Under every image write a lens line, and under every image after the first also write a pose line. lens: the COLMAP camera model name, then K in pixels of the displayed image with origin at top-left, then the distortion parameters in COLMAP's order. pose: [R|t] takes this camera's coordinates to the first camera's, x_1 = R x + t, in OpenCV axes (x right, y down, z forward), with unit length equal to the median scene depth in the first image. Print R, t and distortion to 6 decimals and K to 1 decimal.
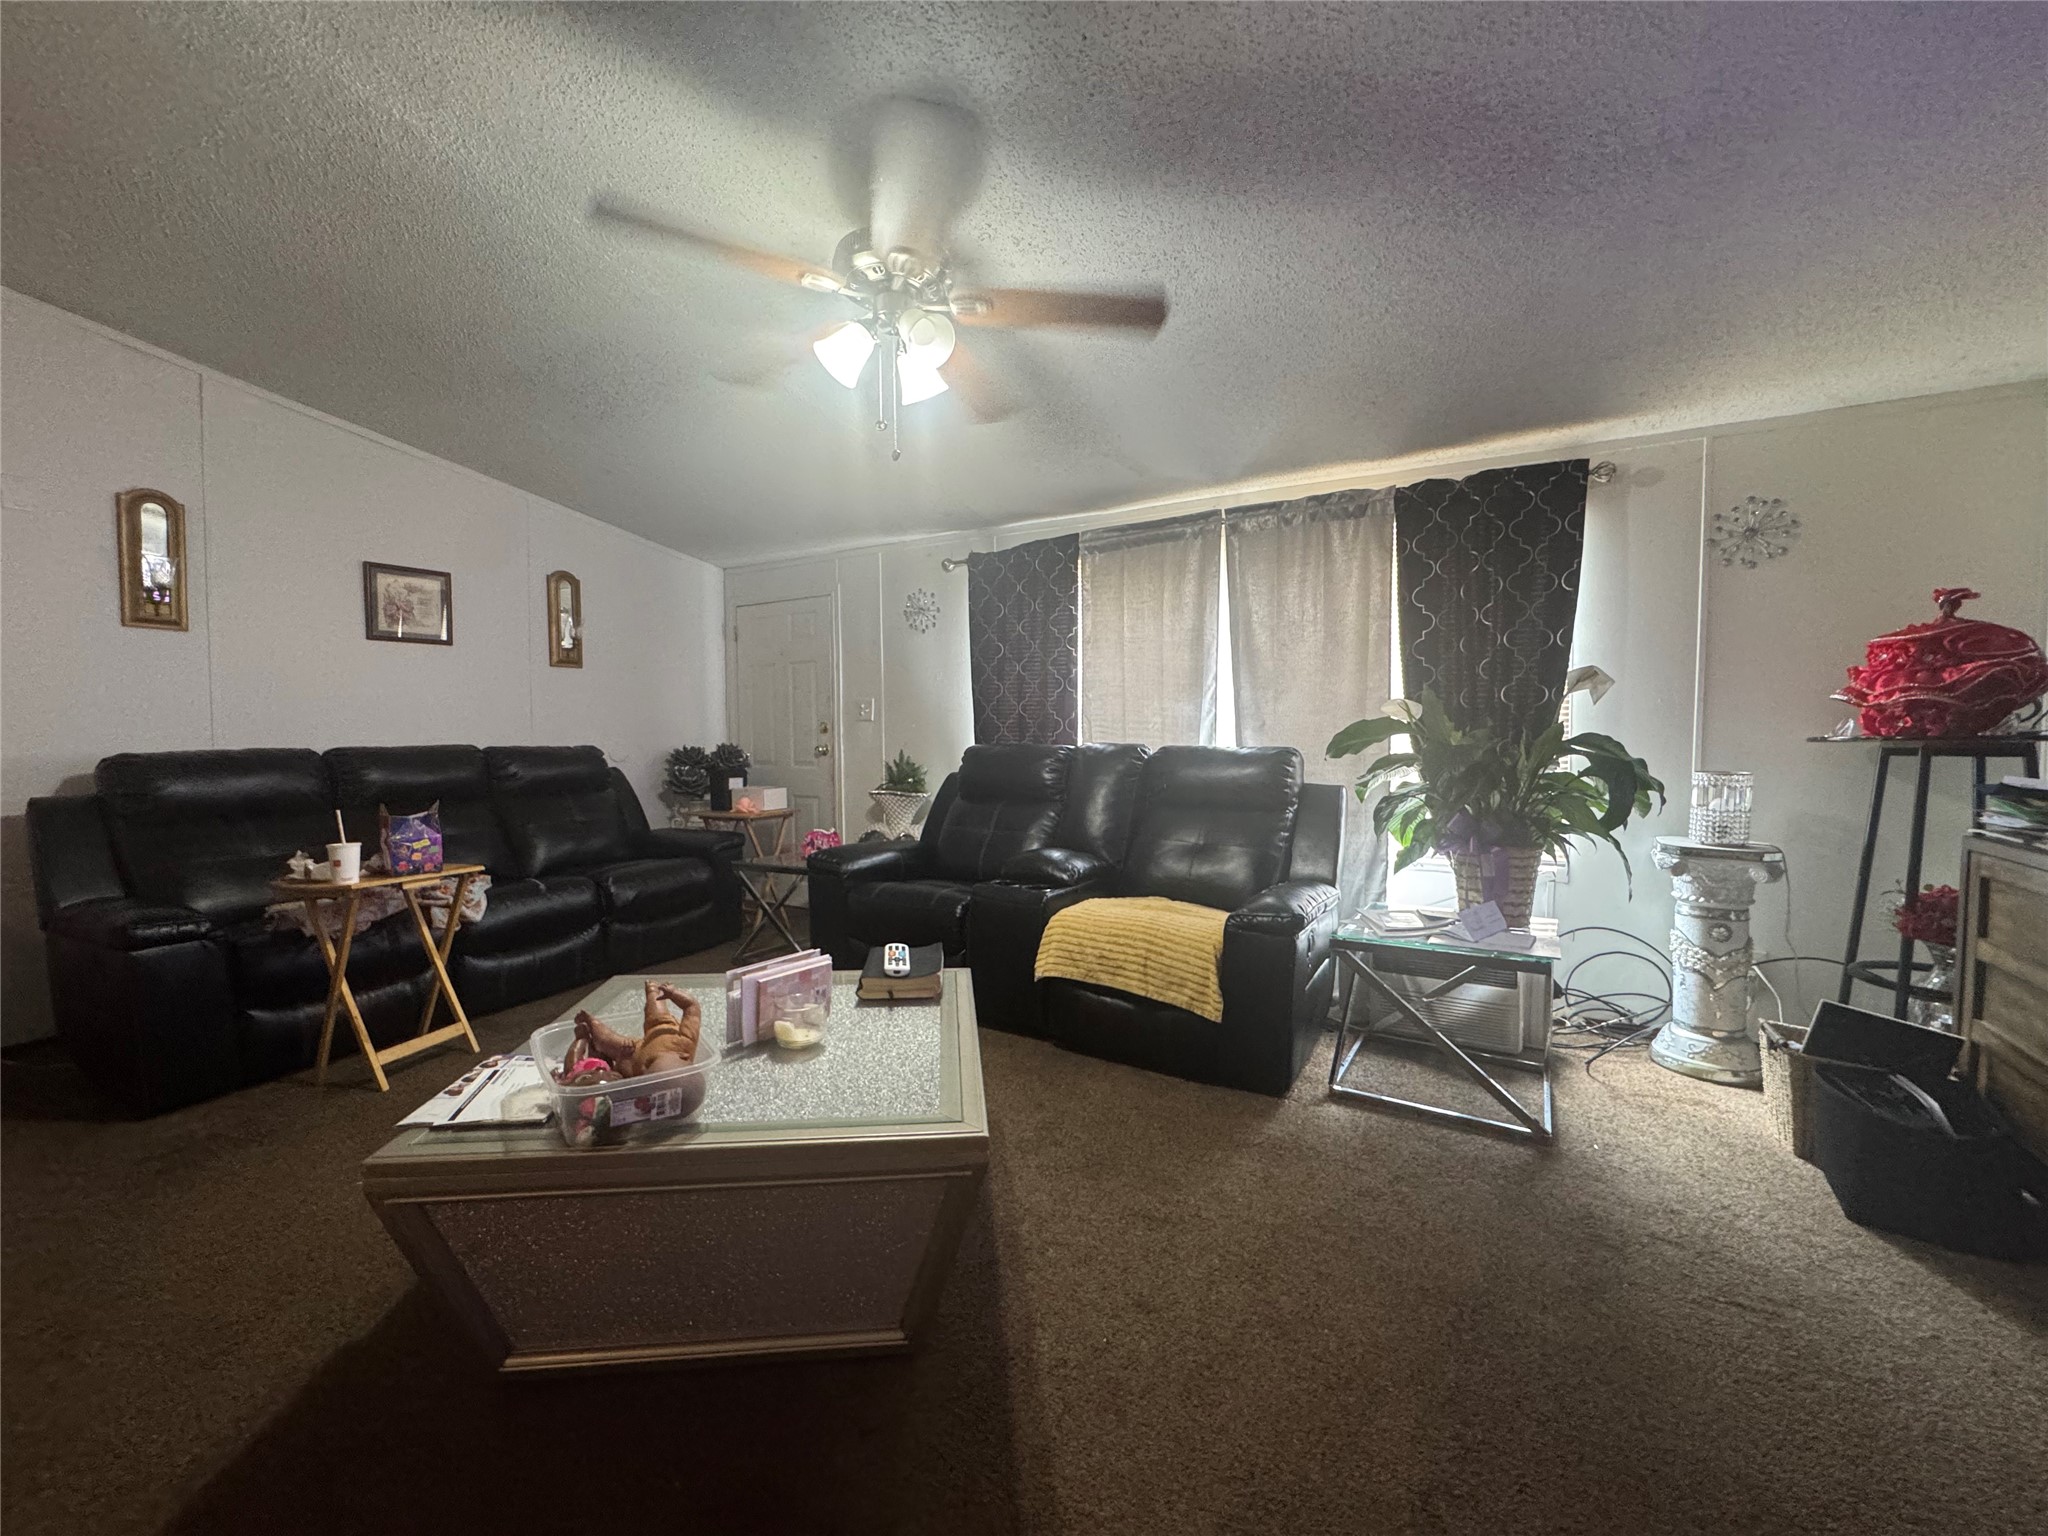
lens RADIAL K [[817.4, 0, 1026.0], [0, 817.4, 749.0], [0, 0, 1]] dist [0.001069, -0.000274]
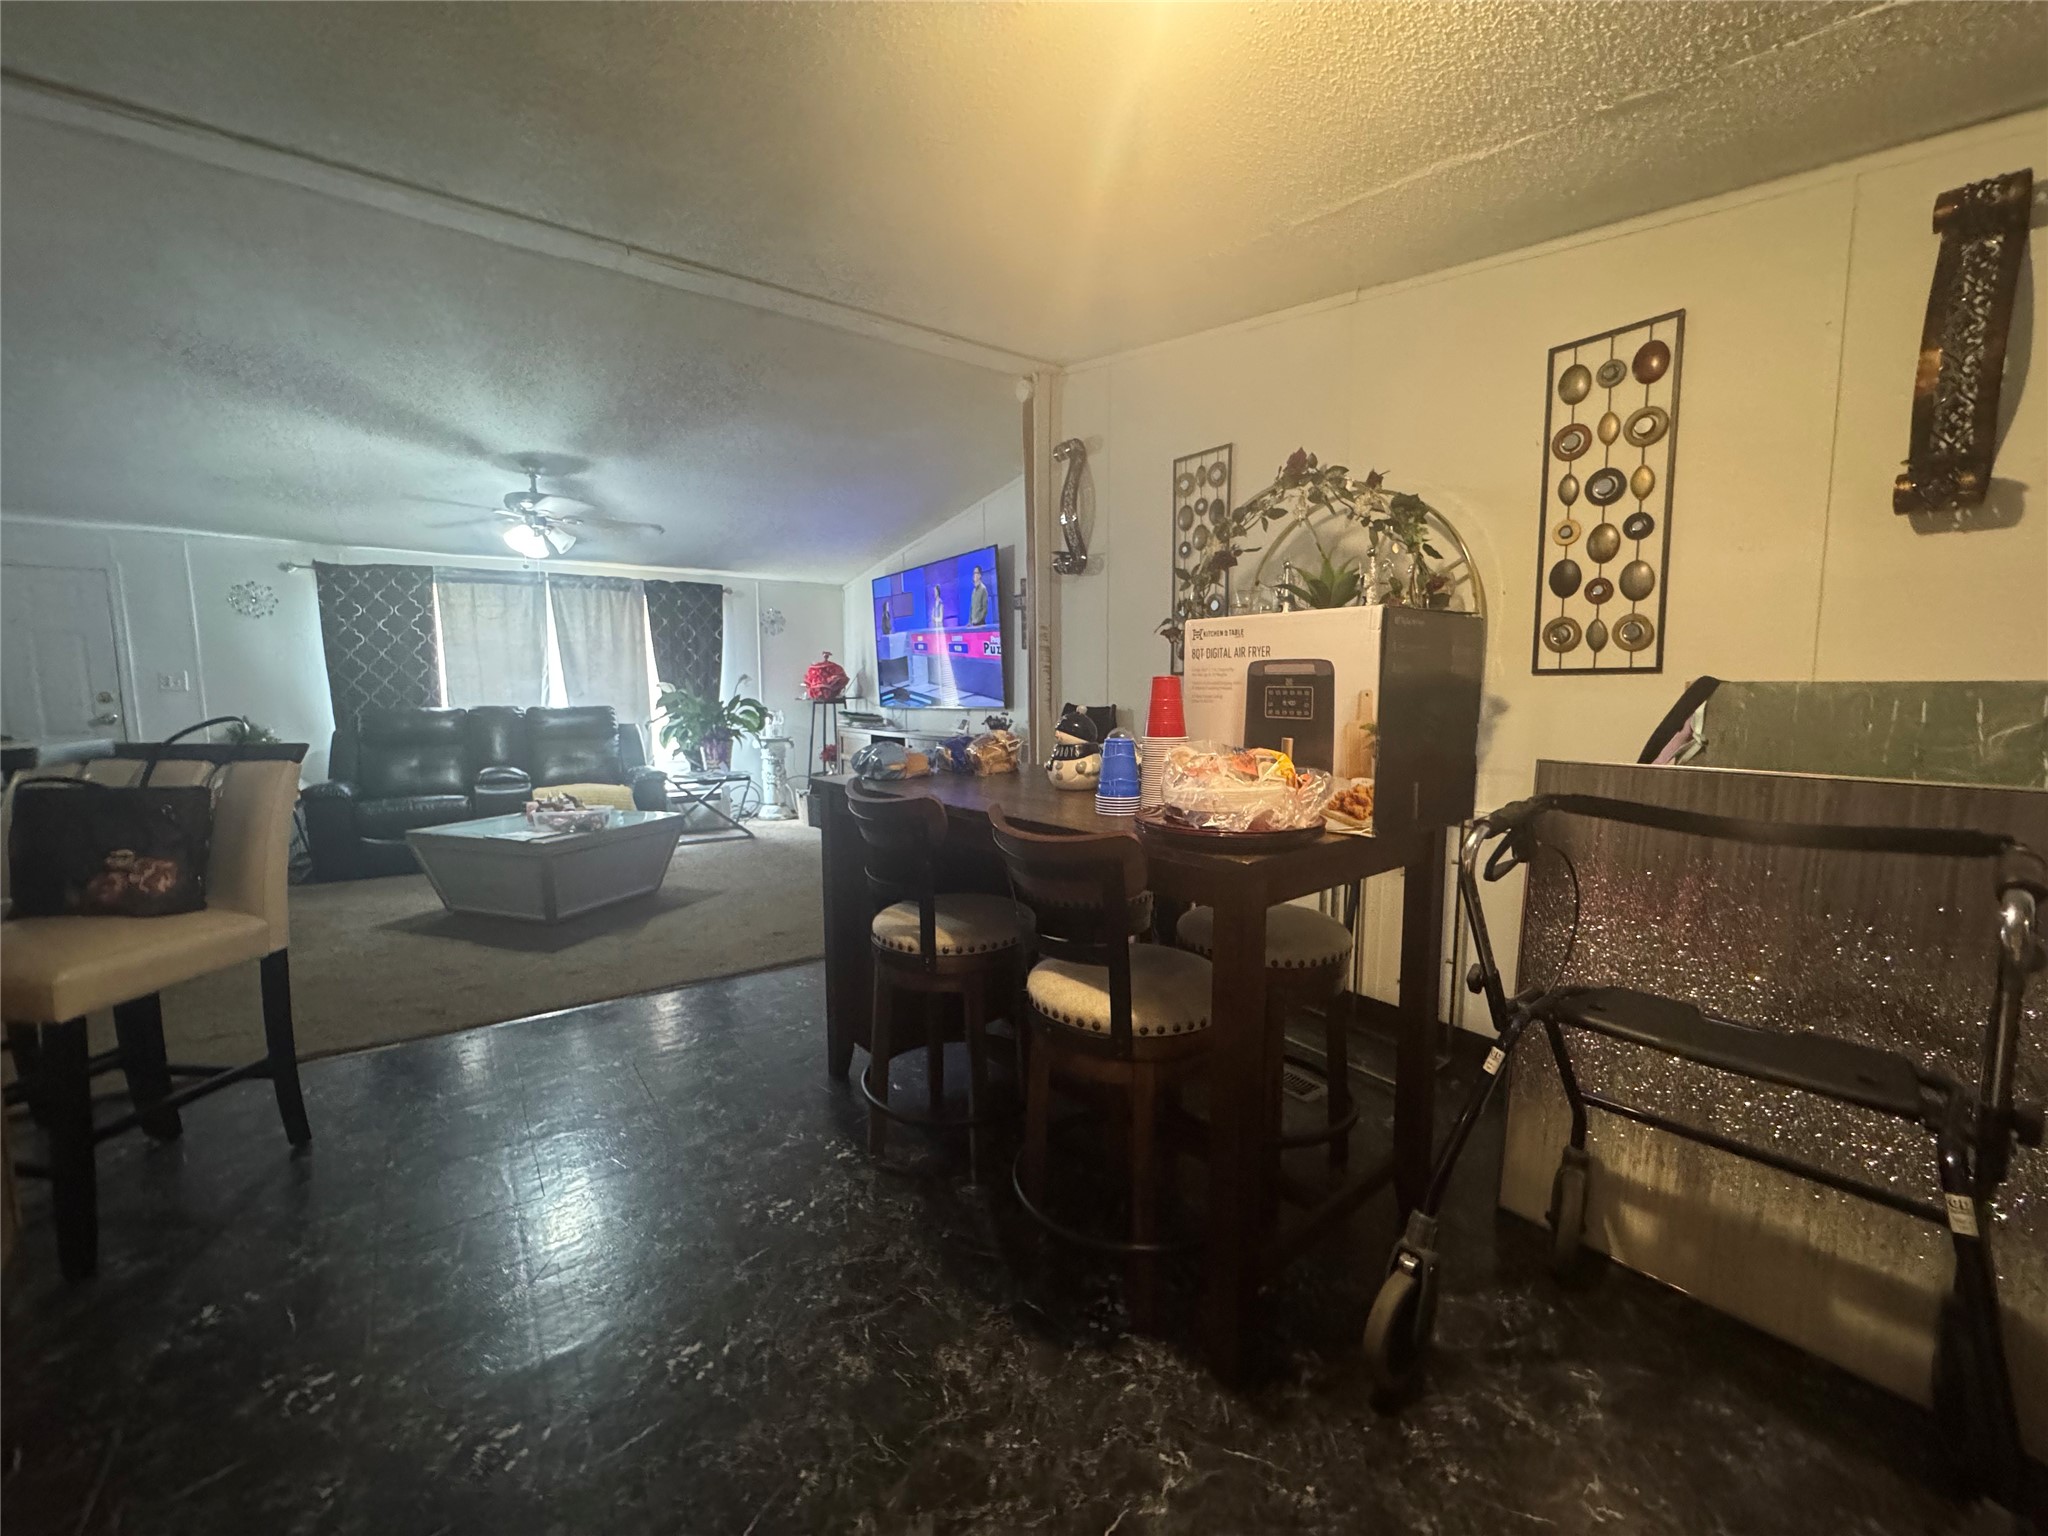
lens RADIAL K [[817.4, 0, 1022.3], [0, 817.4, 773.0], [0, 0, 1]] dist [0.001069, -0.000274]
pose [[0.405071, -0.083088, 0.910502, -1.100176], [0.032794, 0.996542, 0.076350, 0.043264], [-0.913697, -0.001068, 0.406395, -0.730377]]
